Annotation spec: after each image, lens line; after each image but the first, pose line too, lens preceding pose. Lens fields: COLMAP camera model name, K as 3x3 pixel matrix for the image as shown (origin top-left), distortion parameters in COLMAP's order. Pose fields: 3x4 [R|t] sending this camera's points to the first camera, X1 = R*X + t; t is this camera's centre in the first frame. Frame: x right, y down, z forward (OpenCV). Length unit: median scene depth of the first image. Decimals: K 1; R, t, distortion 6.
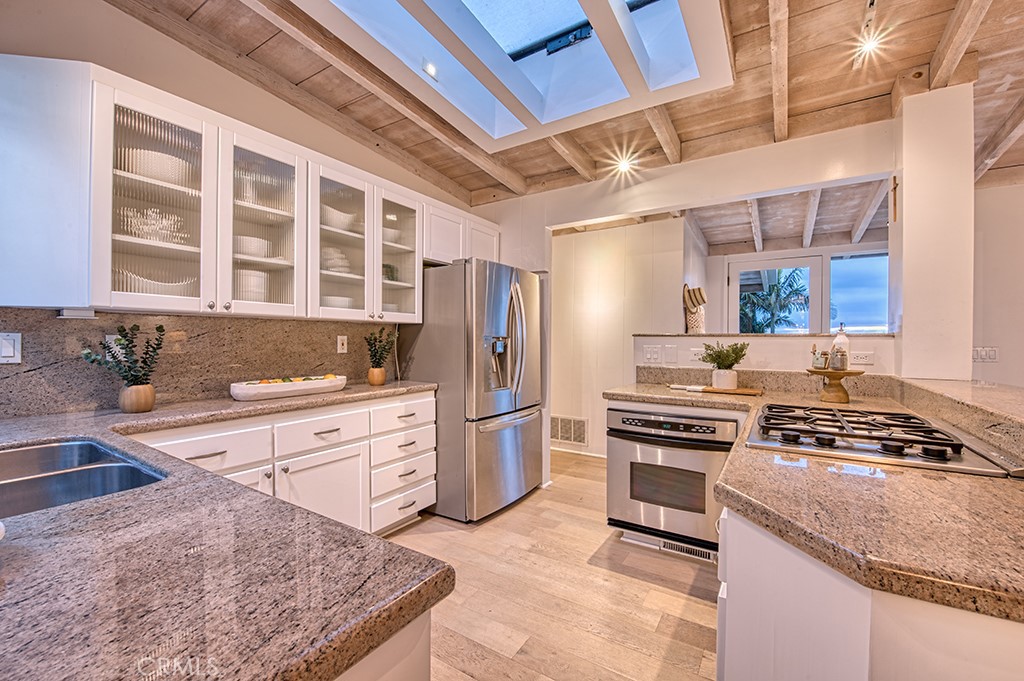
lens RADIAL K [[414.3, 0, 512.0], [0, 414.3, 340.5], [0, 0, 1]] dist [-0.001998, -0.000204]
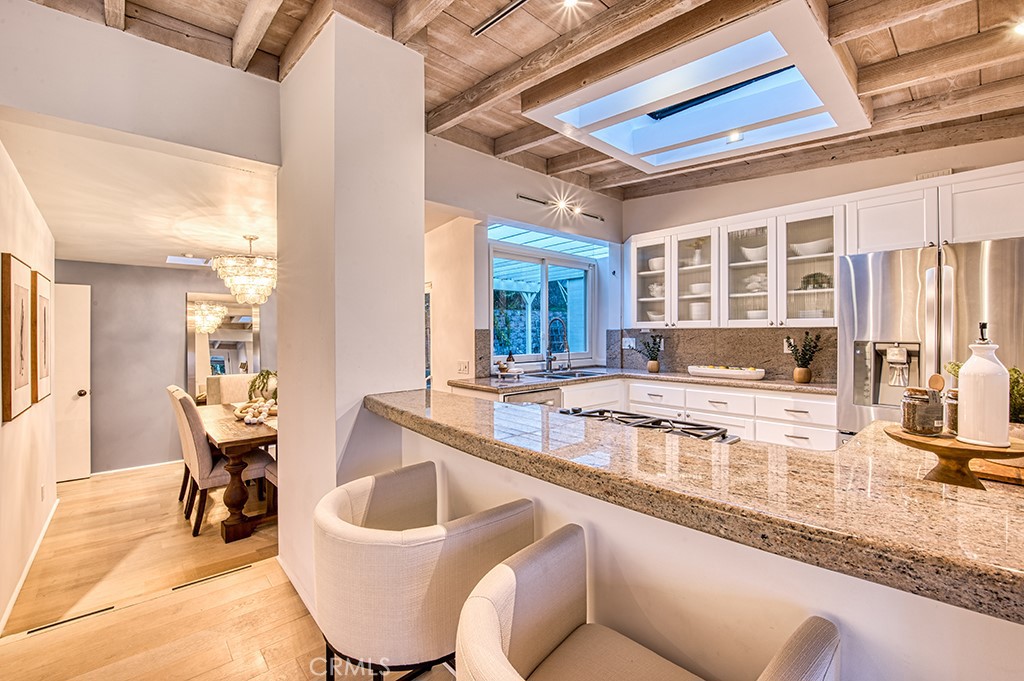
lens RADIAL K [[454.0, 0, 512.0], [0, 454.0, 340.5], [0, 0, 1]] dist [0.000040, -0.000007]
pose [[-0.256457, 0.013220, -0.966465, 1.330304], [-0.001395, 0.999900, 0.014047, -0.030685], [0.966555, 0.004950, -0.256413, 0.674294]]
